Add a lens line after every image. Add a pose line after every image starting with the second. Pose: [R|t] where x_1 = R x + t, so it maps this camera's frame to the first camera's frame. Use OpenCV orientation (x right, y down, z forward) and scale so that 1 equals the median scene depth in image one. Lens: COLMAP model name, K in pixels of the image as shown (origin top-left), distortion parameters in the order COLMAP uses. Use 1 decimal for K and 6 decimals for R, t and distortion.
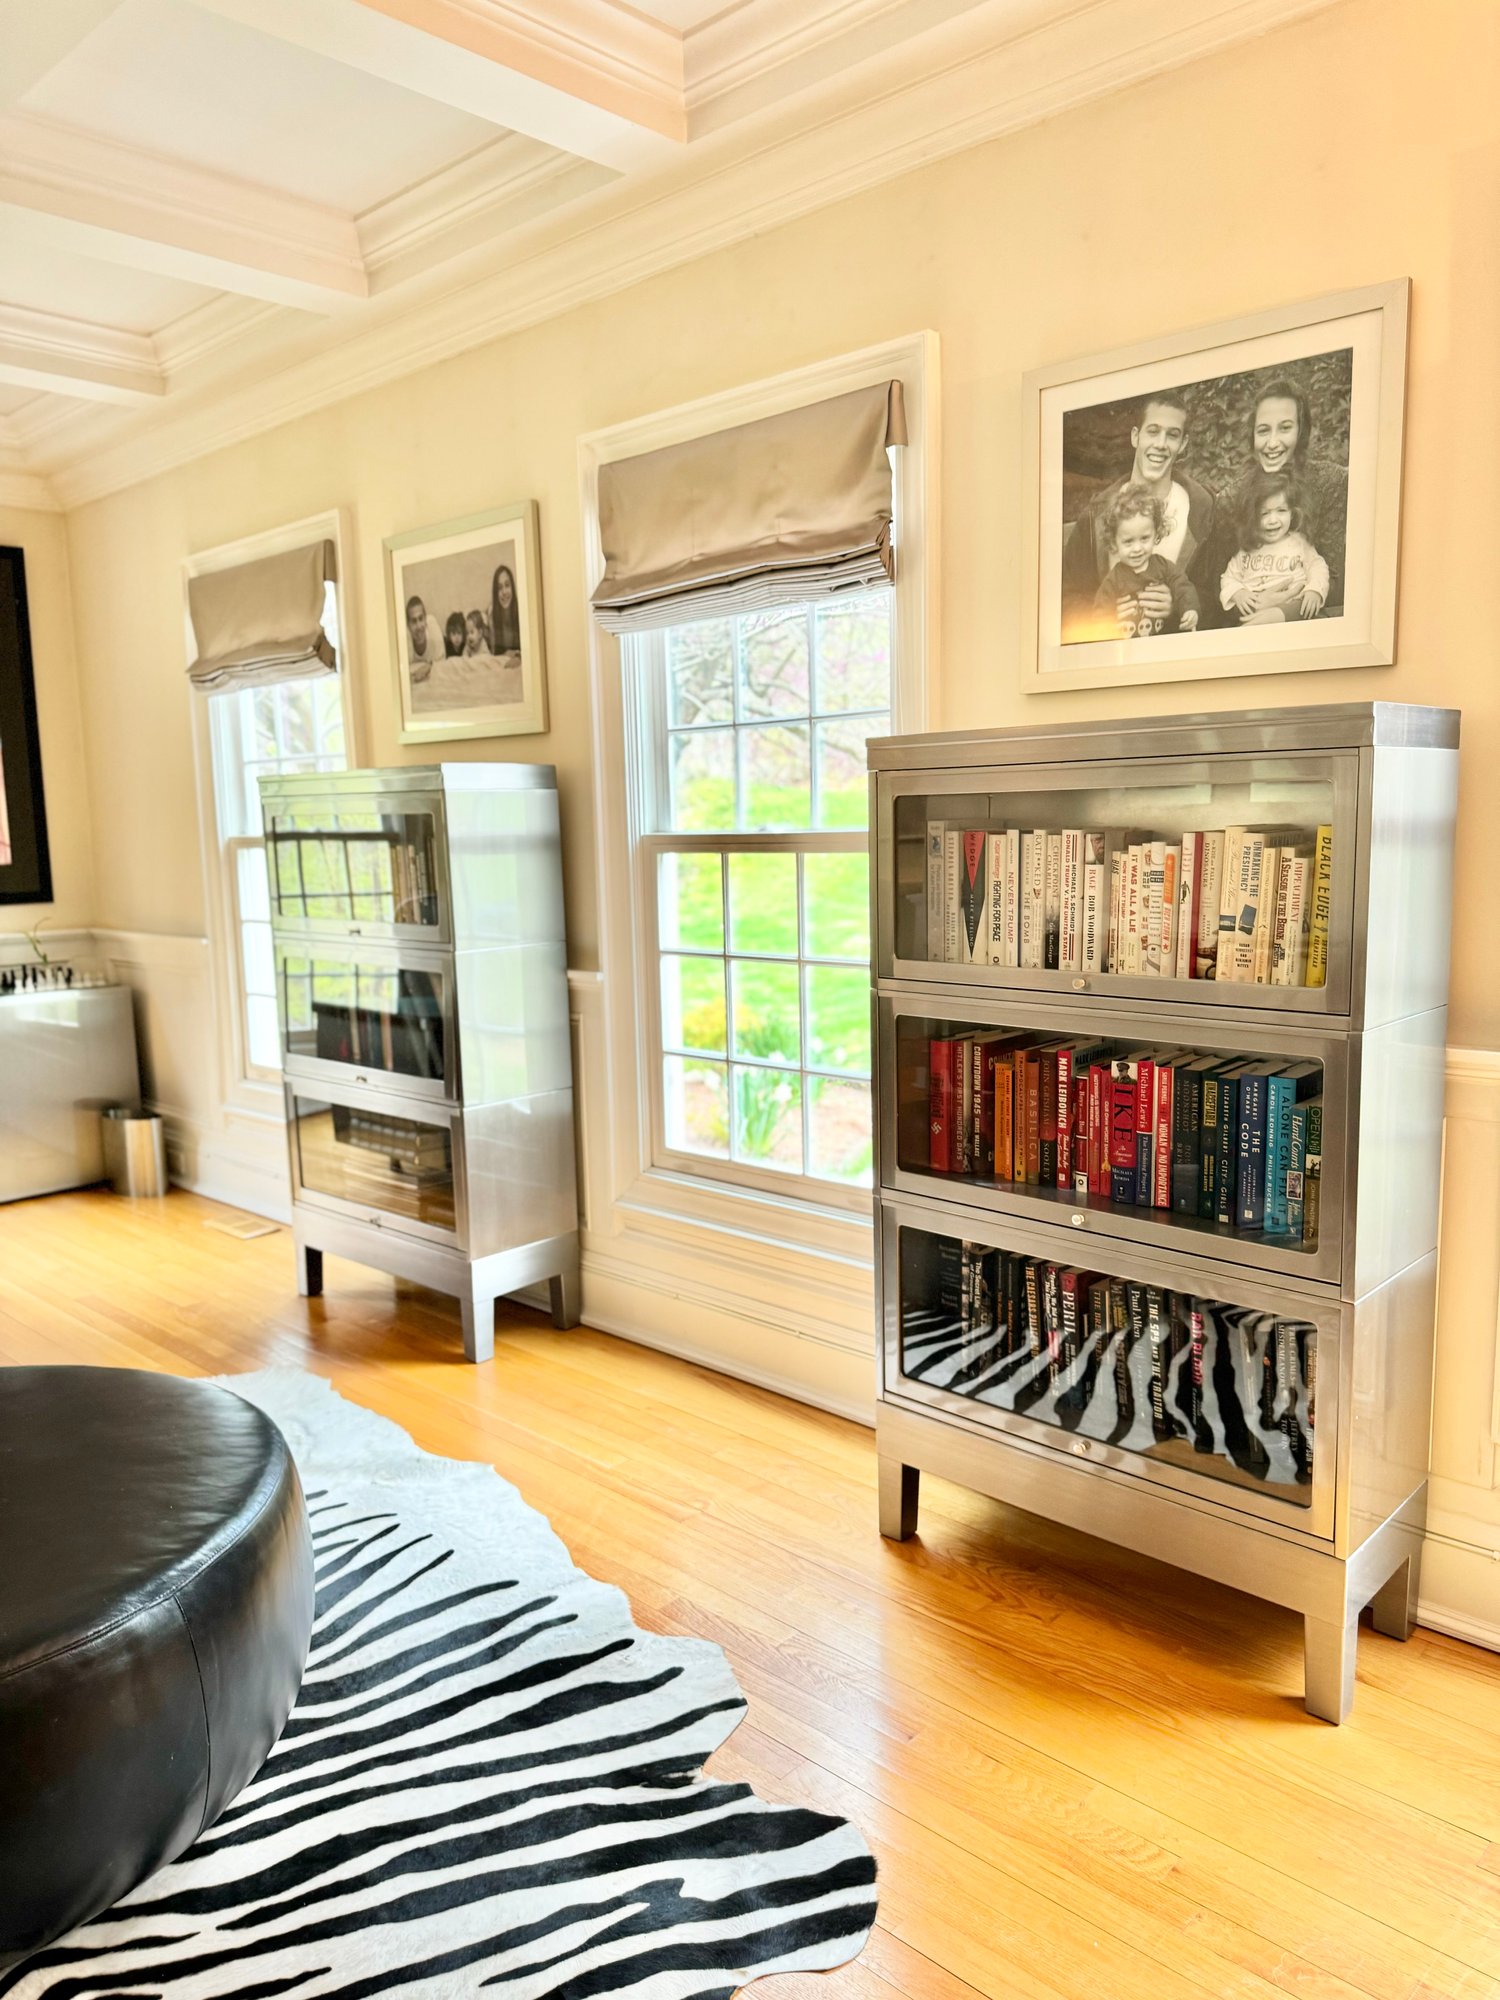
lens RADIAL K [[1416.6, 0, 749.0], [0, 1416.6, 1004.9], [0, 0, 1]] dist [0.172890, -0.367291]
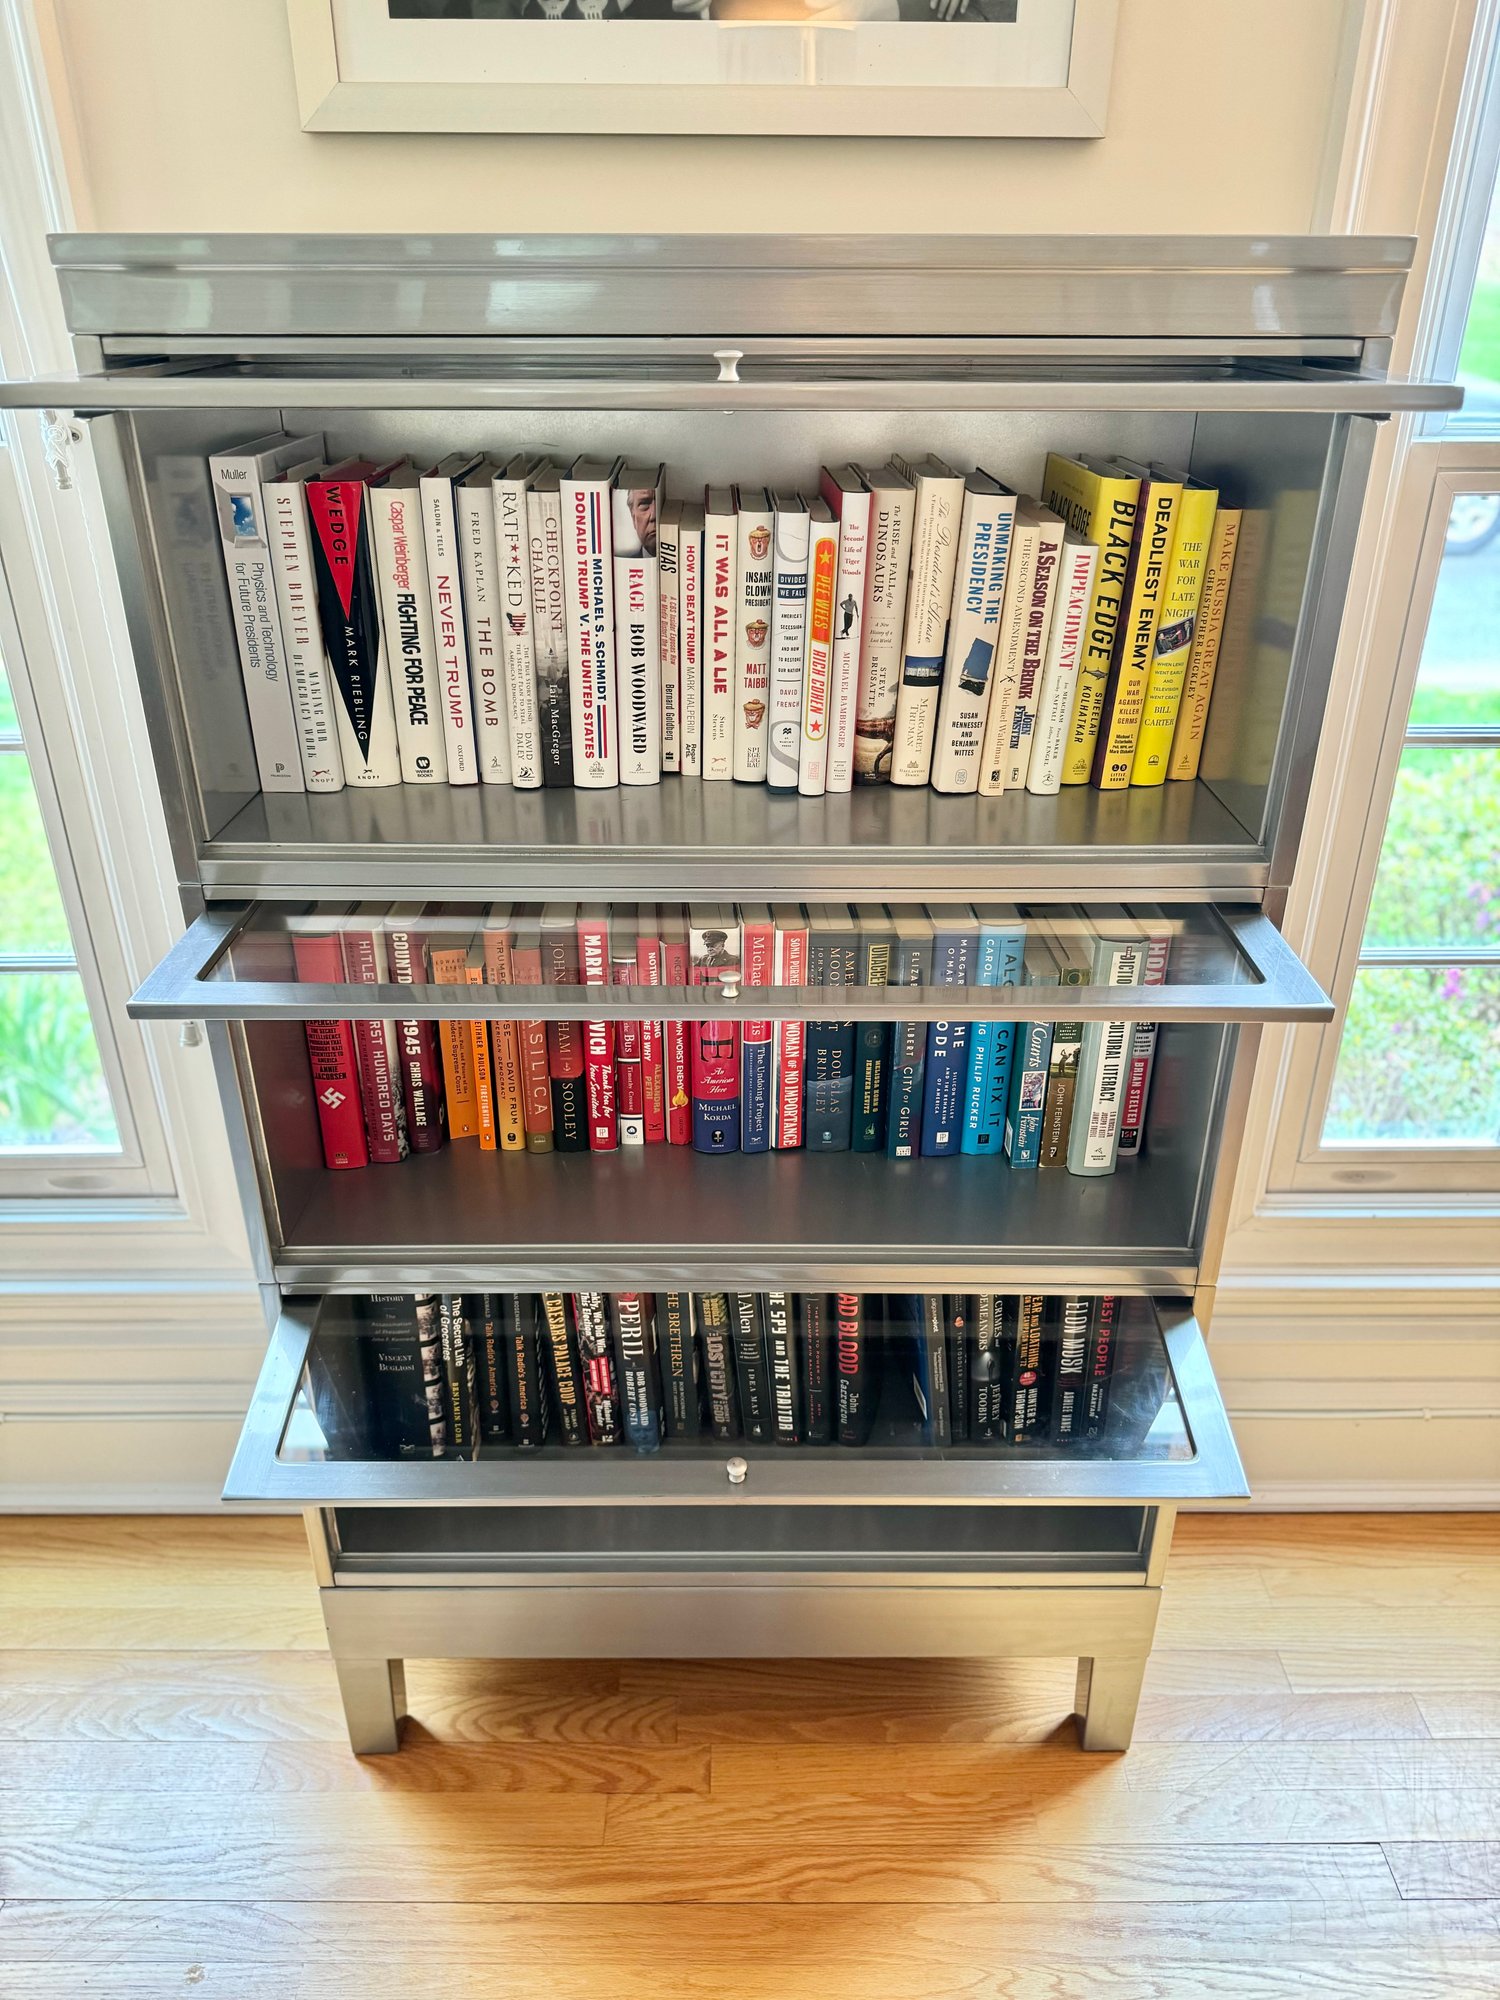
lens RADIAL K [[1396.6, 0, 752.6], [0, 1396.6, 998.1], [0, 0, 1]] dist [0.082671, -0.118471]
pose [[0.725121, -0.290844, 0.624187, -0.065273], [0.077407, 0.935111, 0.345797, -0.113301], [-0.684257, -0.202428, 0.700582, 0.576228]]
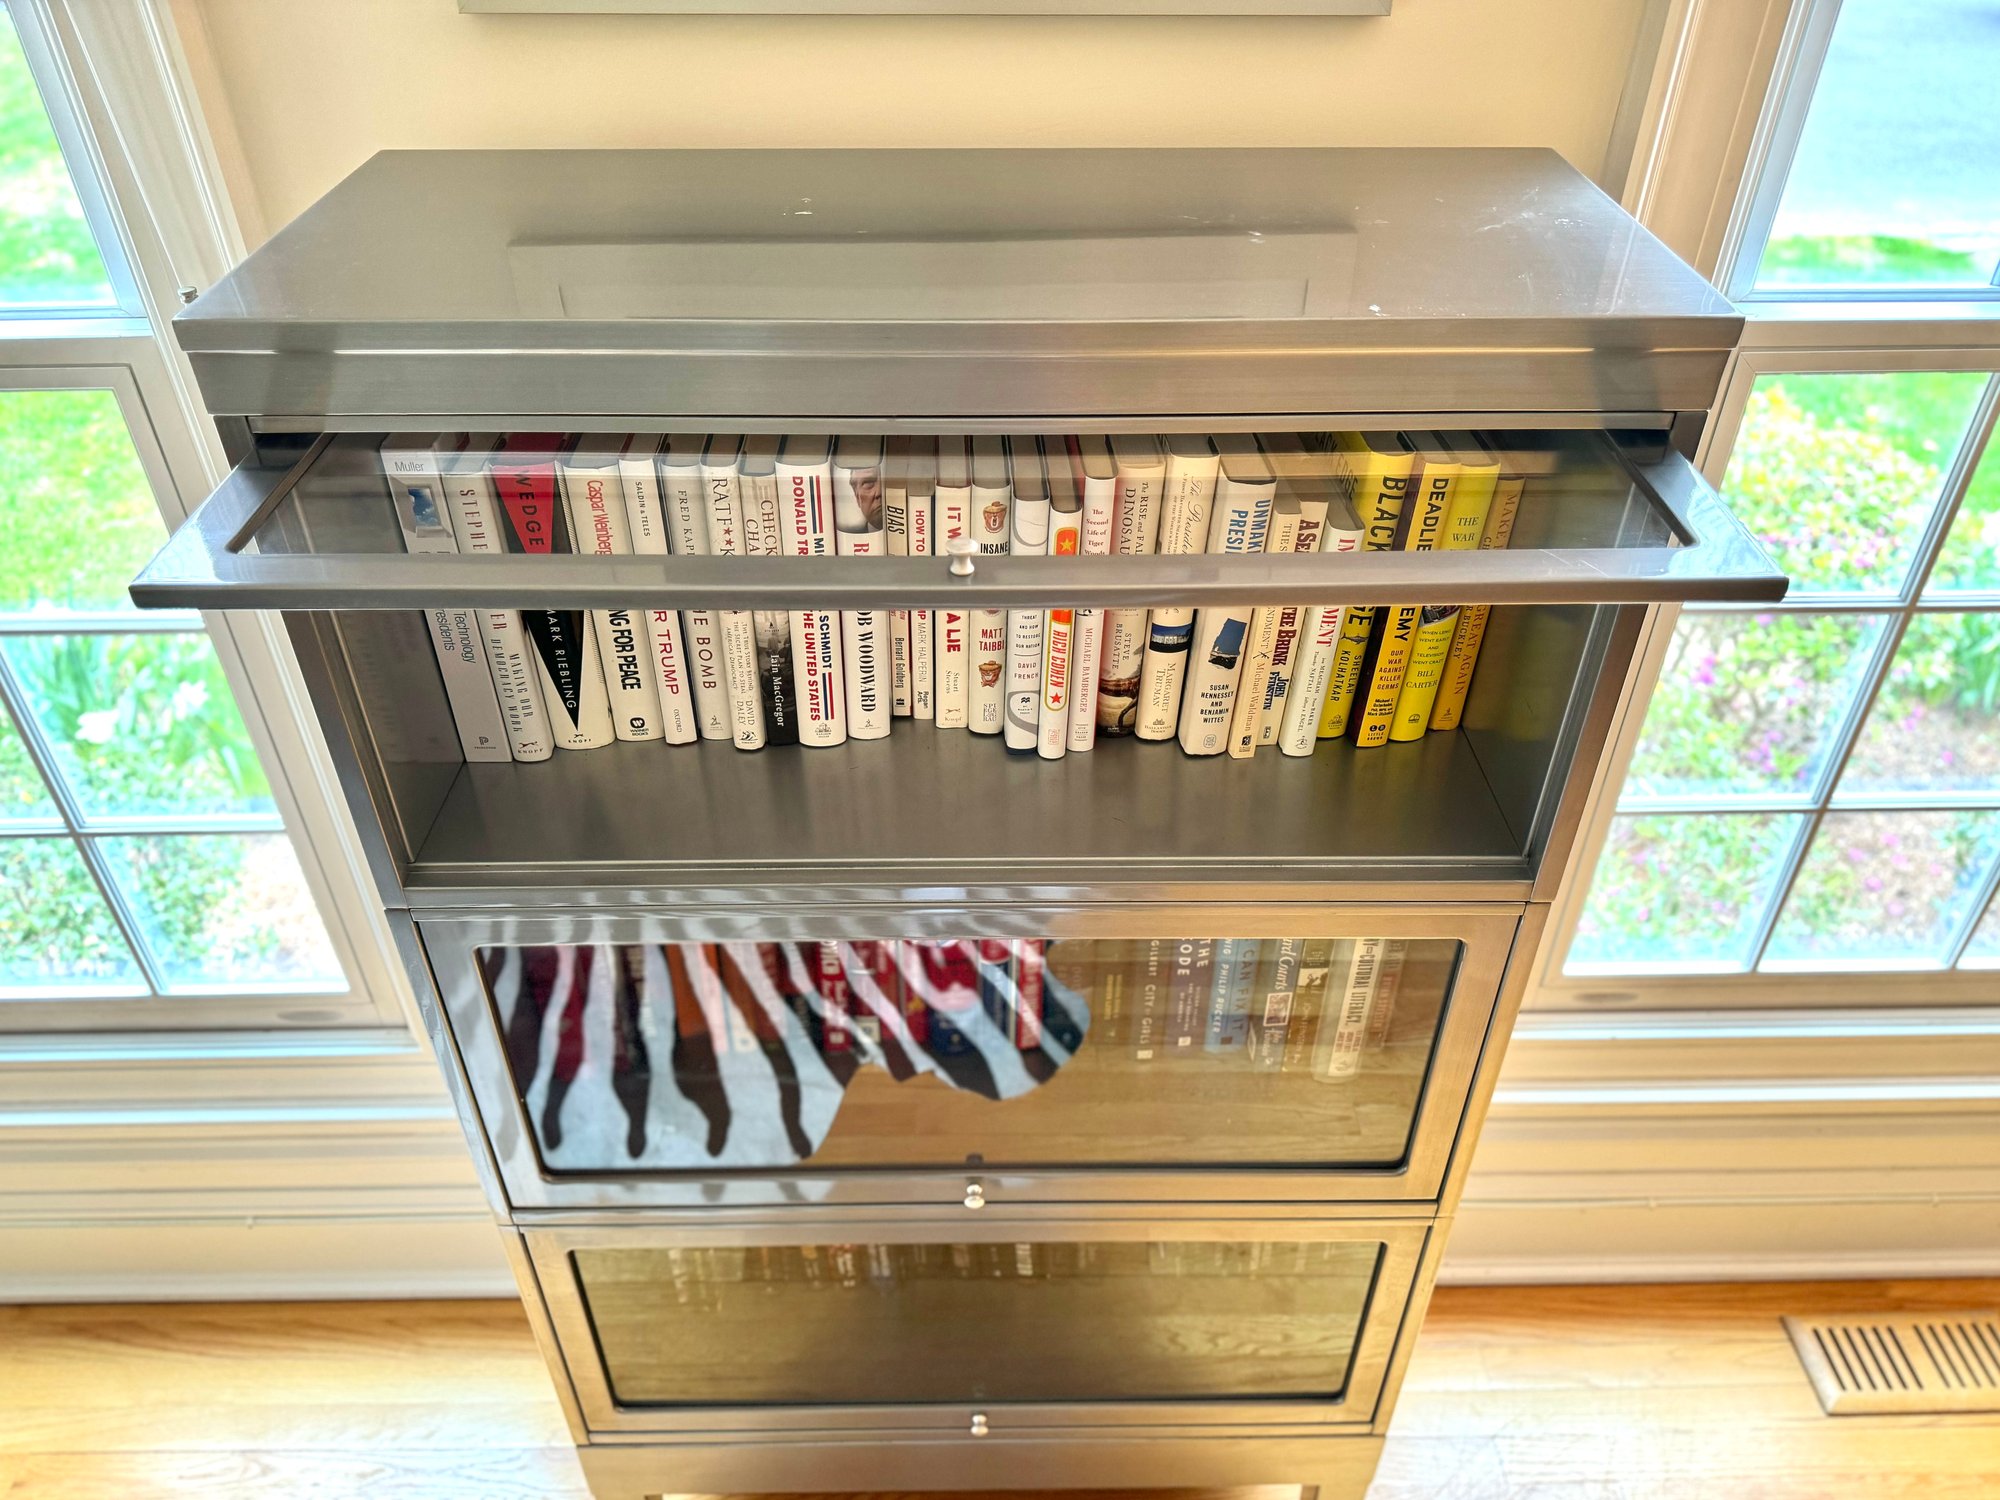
lens RADIAL K [[1383.3, 0, 1001.4], [0, 1383.3, 720.3], [0, 0, 1]] dist [0.092511, -0.072747]
pose [[0.717222, -0.385513, 0.580493, 0.000418], [0.079614, 0.872909, 0.481344, -0.236448], [-0.692282, -0.299015, 0.656761, 0.631815]]
